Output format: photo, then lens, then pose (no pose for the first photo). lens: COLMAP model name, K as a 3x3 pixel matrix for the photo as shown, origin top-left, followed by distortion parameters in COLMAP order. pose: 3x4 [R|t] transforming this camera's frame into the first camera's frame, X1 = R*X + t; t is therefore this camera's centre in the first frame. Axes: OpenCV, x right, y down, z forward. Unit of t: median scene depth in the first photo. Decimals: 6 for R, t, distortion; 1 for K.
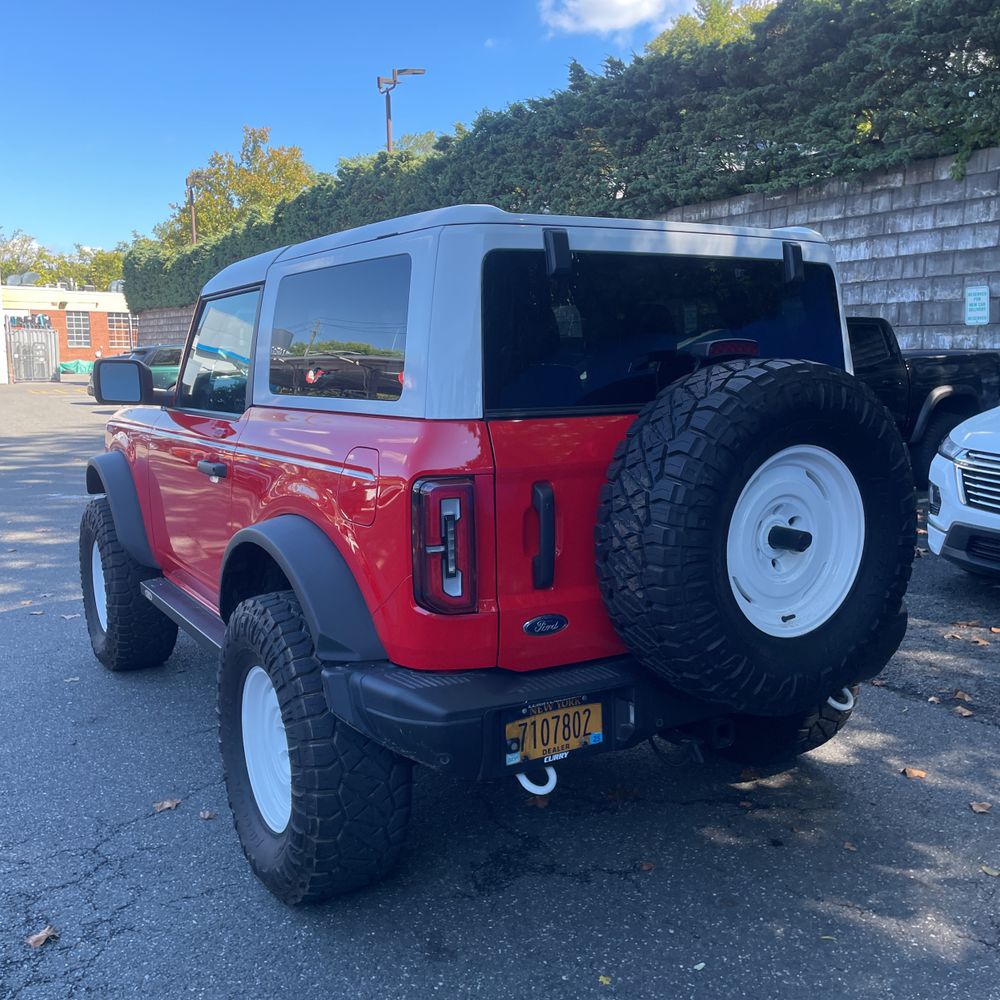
lens RADIAL K [[1002.8, 0, 499.6], [0, 1002.8, 494.2], [0, 0, 1]] dist [0.099727, -0.129012]
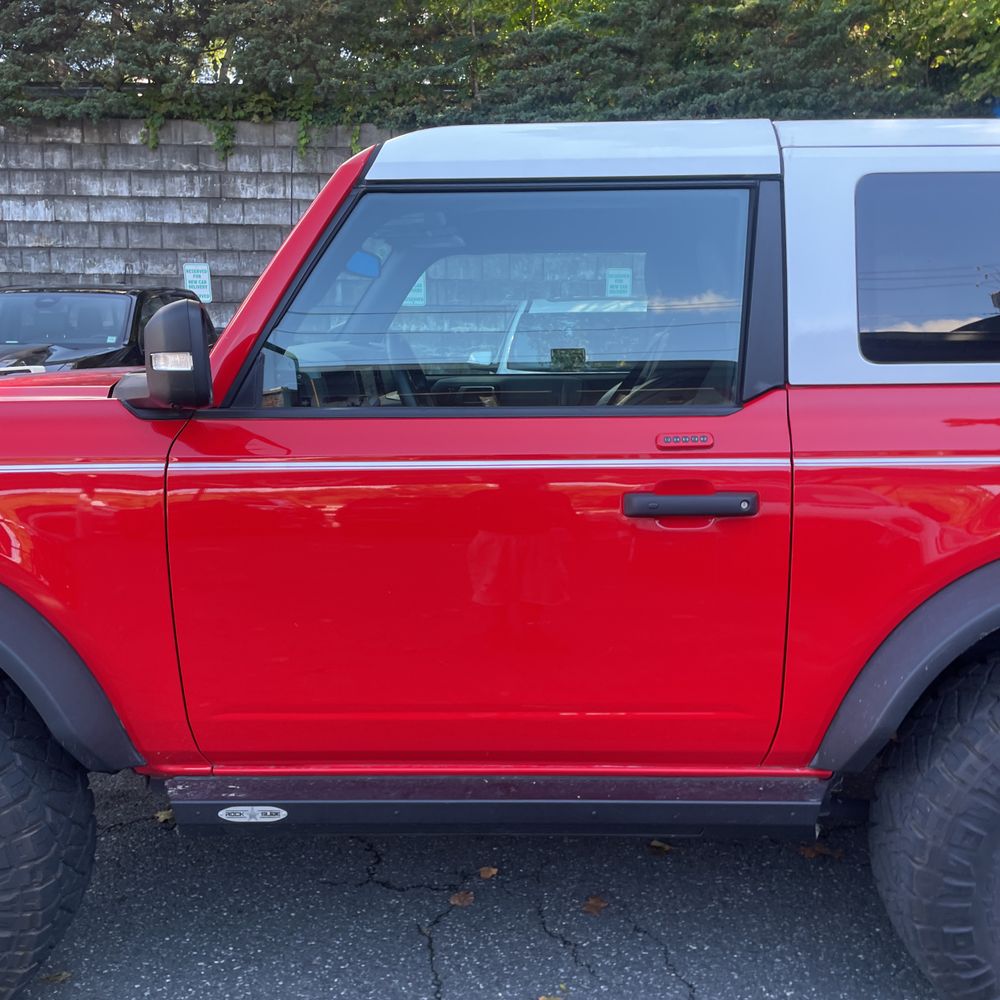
lens RADIAL K [[1005.4, 0, 523.4], [0, 1005.4, 508.6], [0, 0, 1]] dist [0.092668, -0.119263]
pose [[0.522195, -0.134867, 0.842095, -0.197429], [0.108397, 0.989904, 0.091321, -0.022101], [-0.845909, 0.043593, 0.531542, 0.196440]]
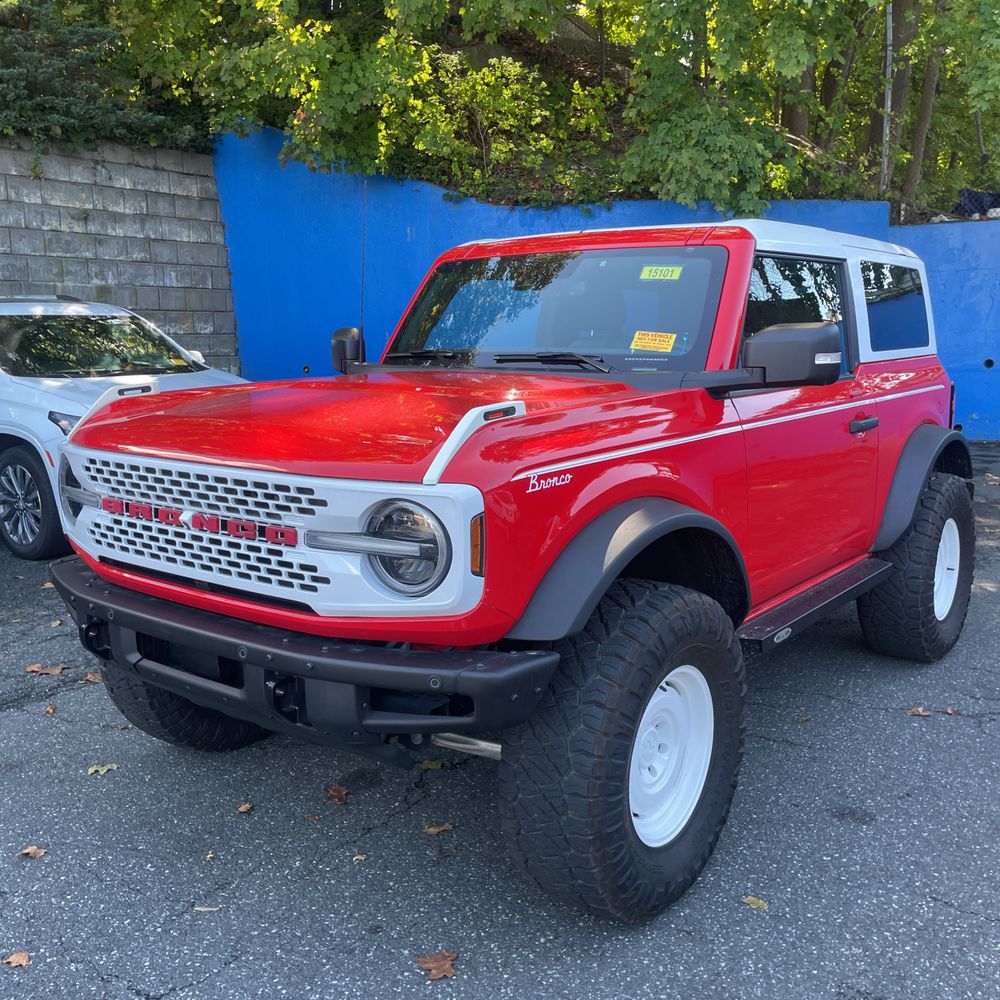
lens RADIAL K [[1002.8, 0, 499.6], [0, 1002.8, 494.2], [0, 0, 1]] dist [0.099727, -0.129012]
pose [[-0.355368, -0.136327, 0.924732, -0.289400], [0.135370, 0.971371, 0.195225, -0.056076], [-0.924872, 0.194558, -0.326740, 0.435011]]
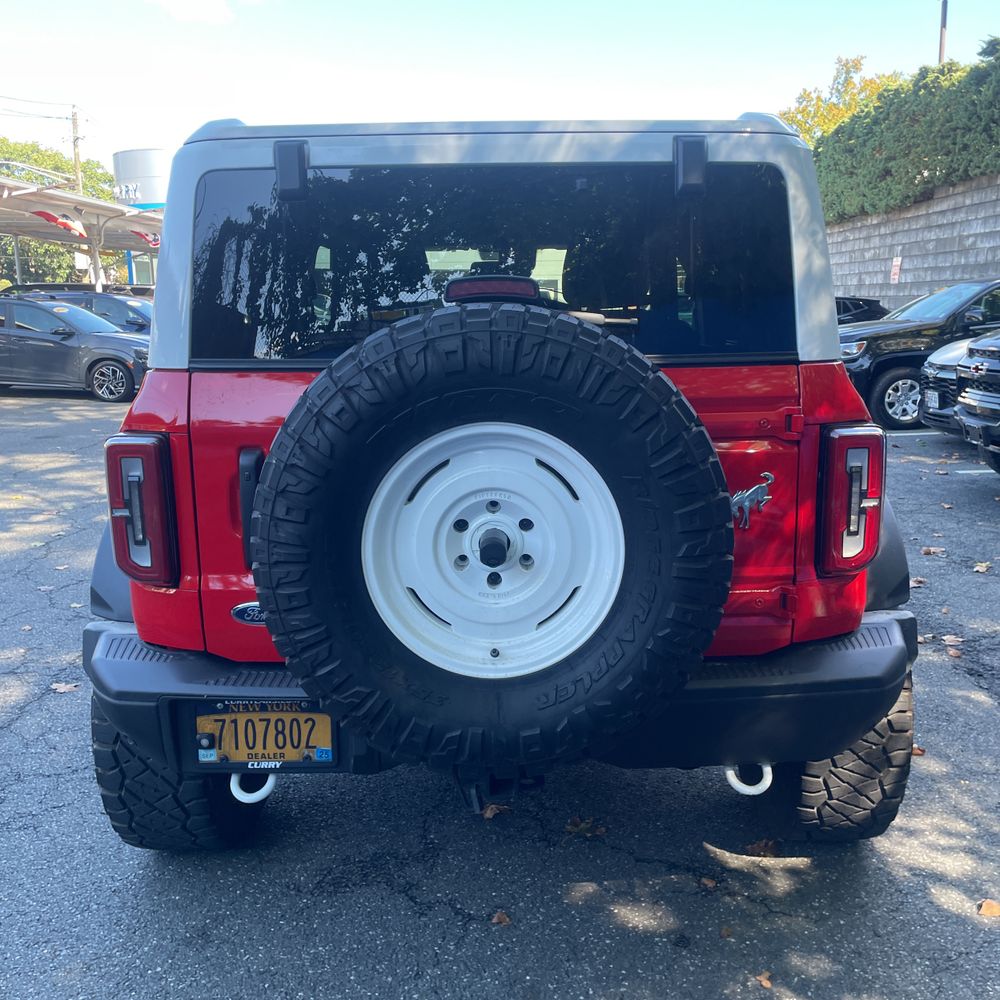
lens RADIAL K [[1002.8, 0, 499.6], [0, 1002.8, 494.2], [0, 0, 1]] dist [0.099727, -0.129012]
pose [[0.853304, 0.095404, -0.512612, 0.115997], [-0.068325, 0.995100, 0.071466, -0.008410], [0.516918, -0.025958, 0.855641, 0.064884]]
